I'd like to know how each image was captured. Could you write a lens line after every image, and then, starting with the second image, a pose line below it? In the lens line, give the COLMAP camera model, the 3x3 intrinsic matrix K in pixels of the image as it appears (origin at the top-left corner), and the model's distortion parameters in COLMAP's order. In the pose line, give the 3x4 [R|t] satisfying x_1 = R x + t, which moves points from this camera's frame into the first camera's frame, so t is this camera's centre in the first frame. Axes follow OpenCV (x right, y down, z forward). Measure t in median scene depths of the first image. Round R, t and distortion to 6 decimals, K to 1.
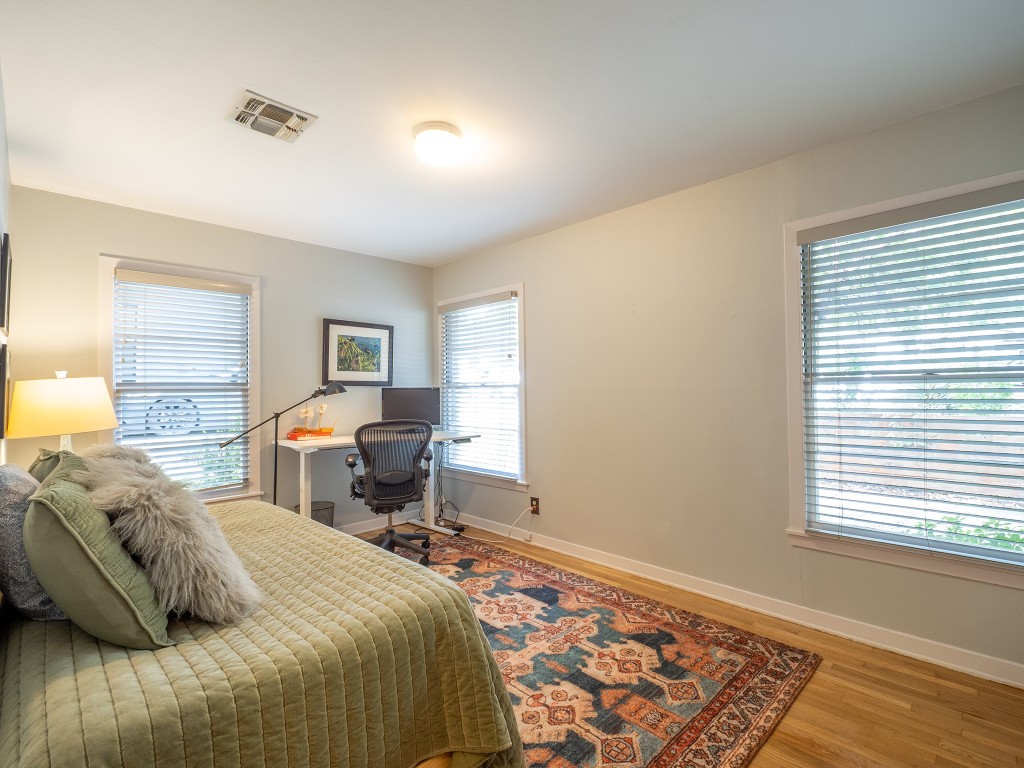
lens RADIAL K [[490.2, 0, 505.6], [0, 490.2, 386.4], [0, 0, 1]] dist [-0.004012, -0.001966]
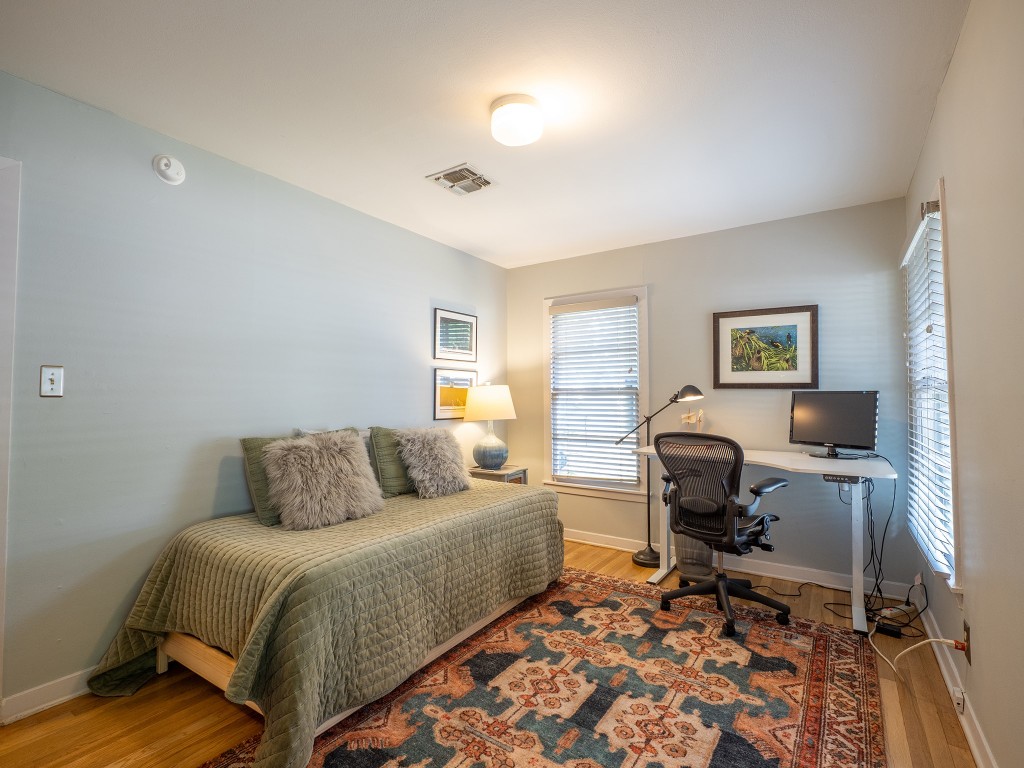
lens RADIAL K [[490.2, 0, 506.0], [0, 490.2, 382.9], [0, 0, 1]] dist [-0.004012, -0.001966]
pose [[0.198517, -0.018227, -0.979928, 0.446771], [0.007067, 0.999828, -0.017166, -0.000207], [0.980072, -0.003518, 0.198612, 0.488852]]
